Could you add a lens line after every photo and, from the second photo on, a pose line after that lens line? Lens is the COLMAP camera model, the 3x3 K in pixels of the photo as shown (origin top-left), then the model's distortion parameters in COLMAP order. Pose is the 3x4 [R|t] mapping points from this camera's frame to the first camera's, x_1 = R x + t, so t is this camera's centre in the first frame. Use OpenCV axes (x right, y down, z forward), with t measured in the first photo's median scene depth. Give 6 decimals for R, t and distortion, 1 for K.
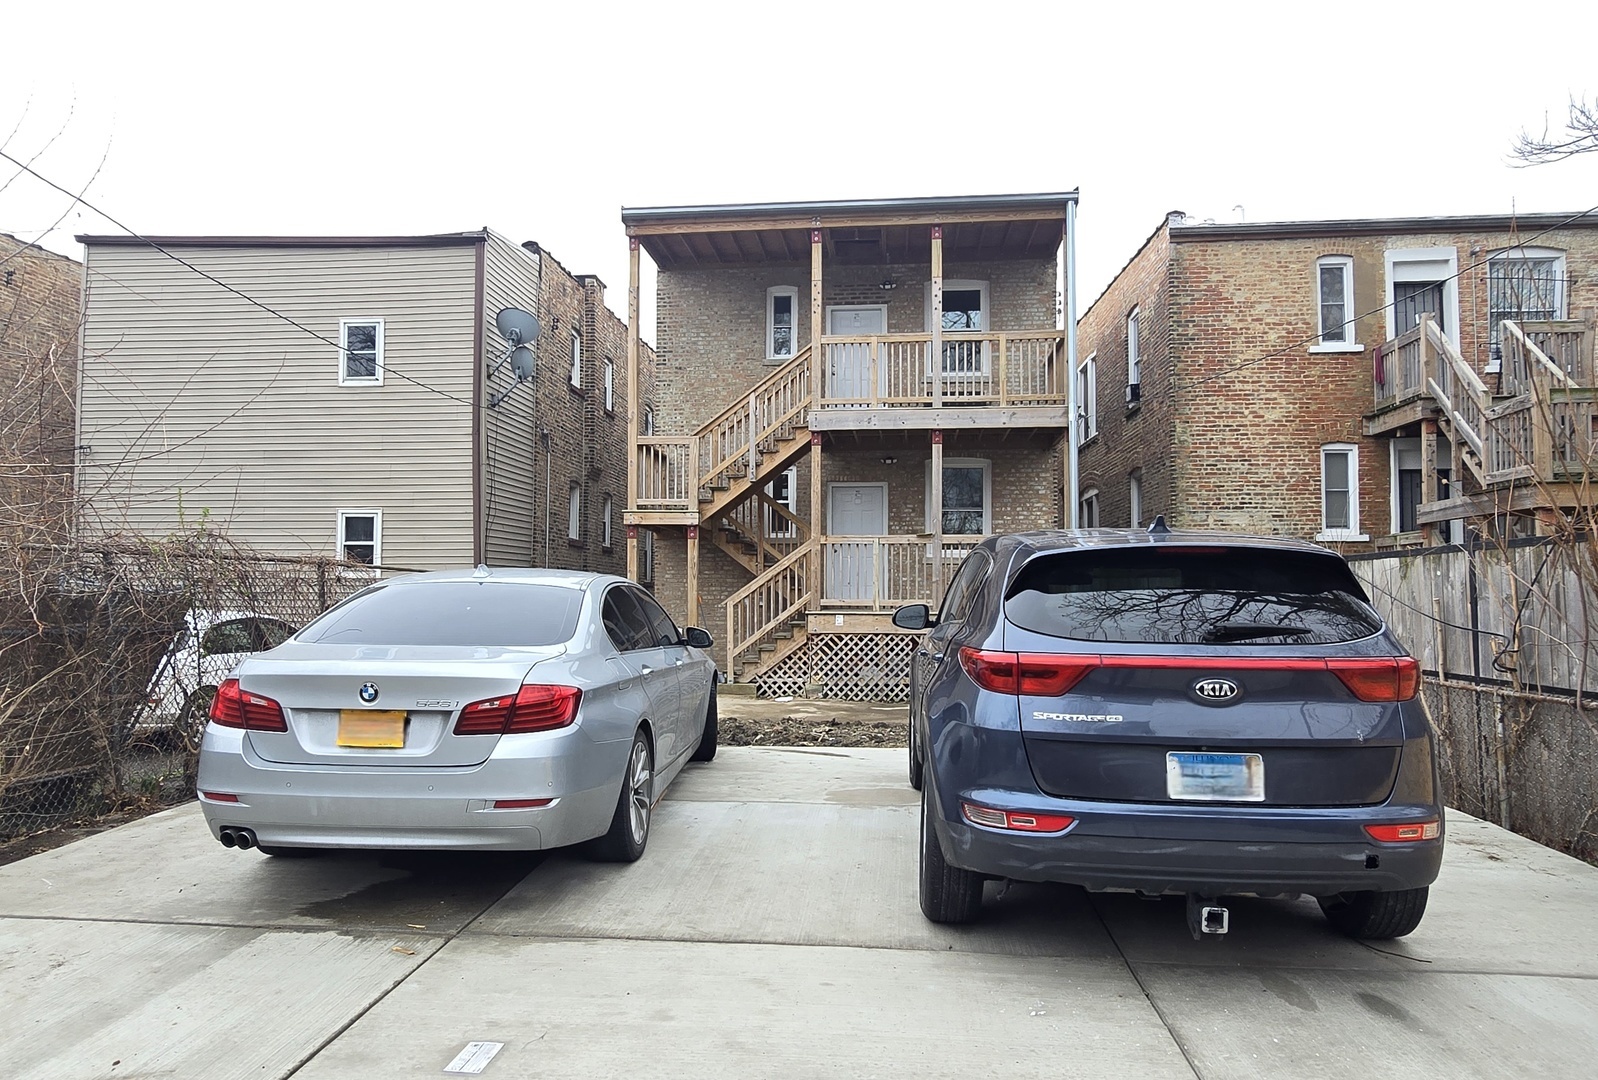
lens RADIAL K [[1024.4, 0, 799.0], [0, 1024.4, 540.0], [0, 0, 1]] dist [0.000569, -0.005066]
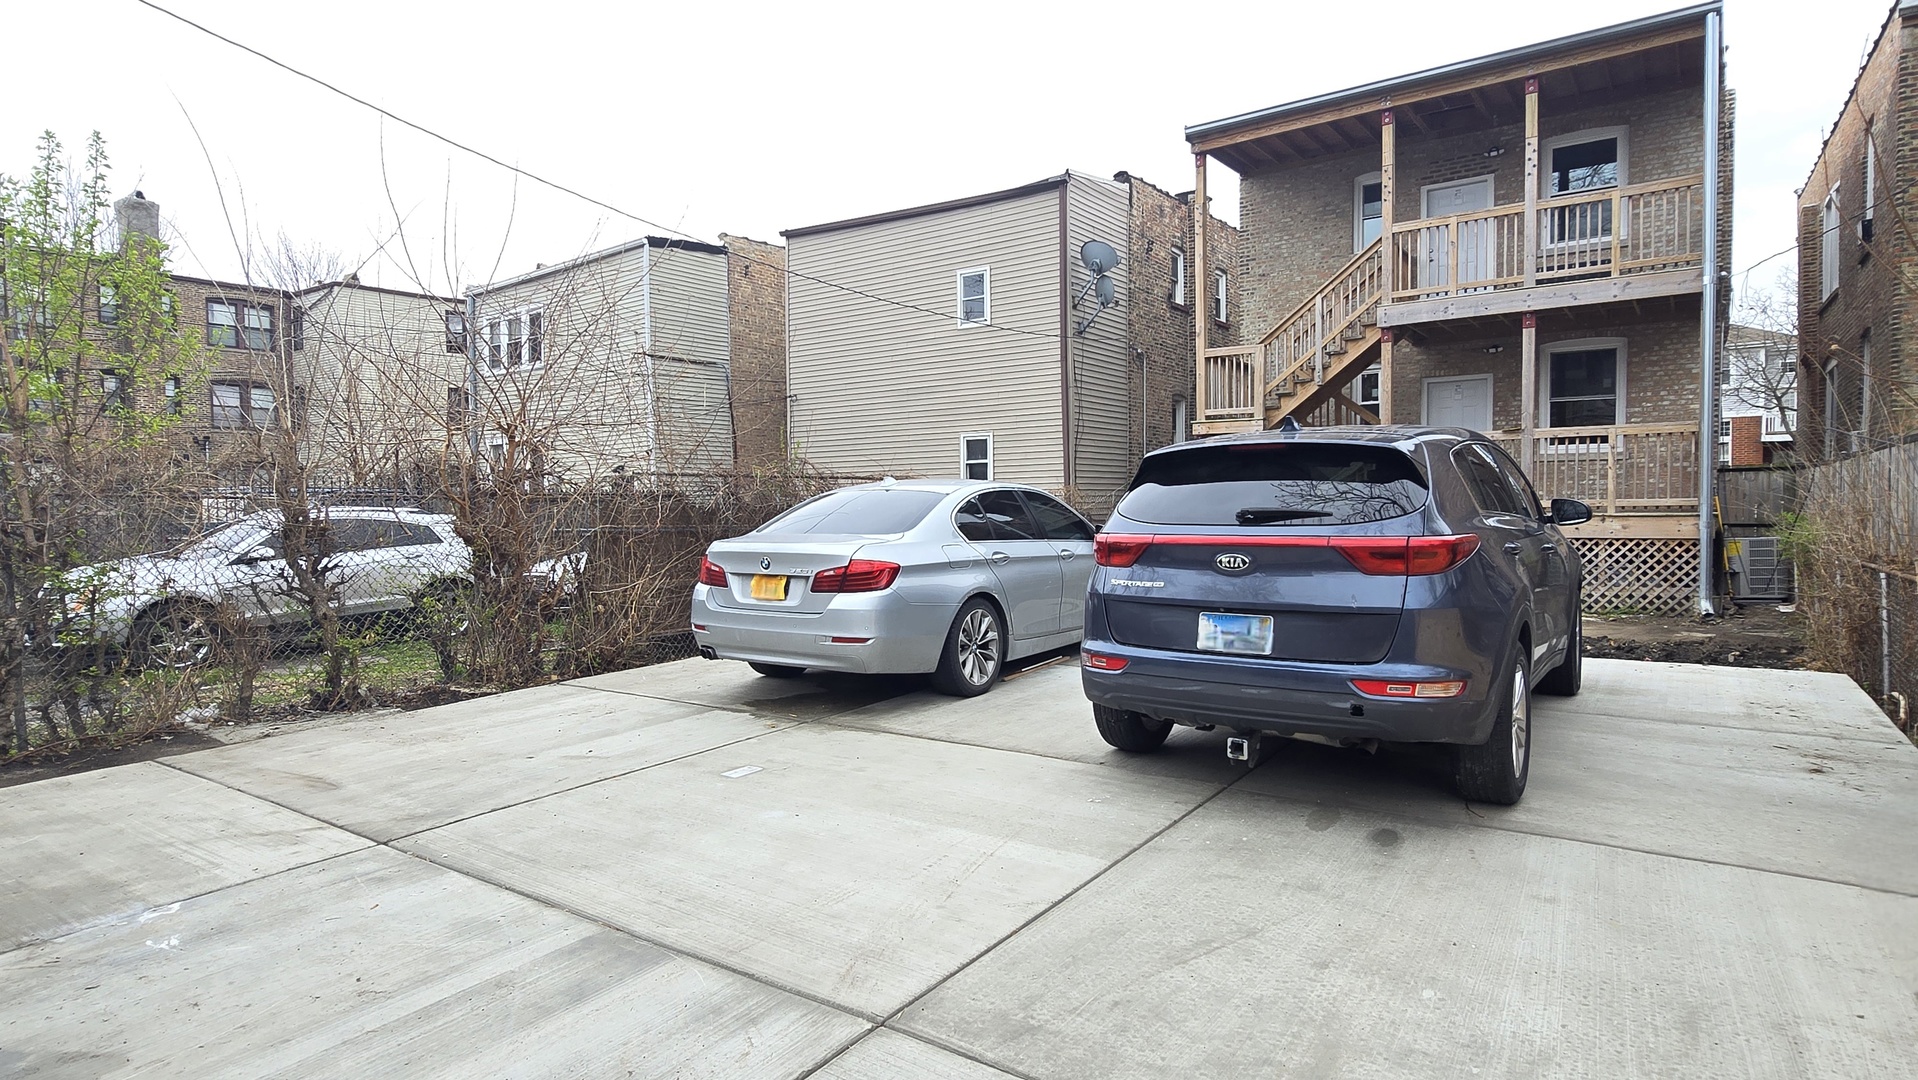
lens RADIAL K [[1025.9, 0, 959.0], [0, 1025.9, 540.0], [0, 0, 1]] dist [-0.003237, -0.000751]
pose [[0.865316, 0.001642, -0.501224, 0.152393], [0.041849, 0.996266, 0.075513, 0.002956], [0.499476, -0.086318, 0.862017, -0.043050]]
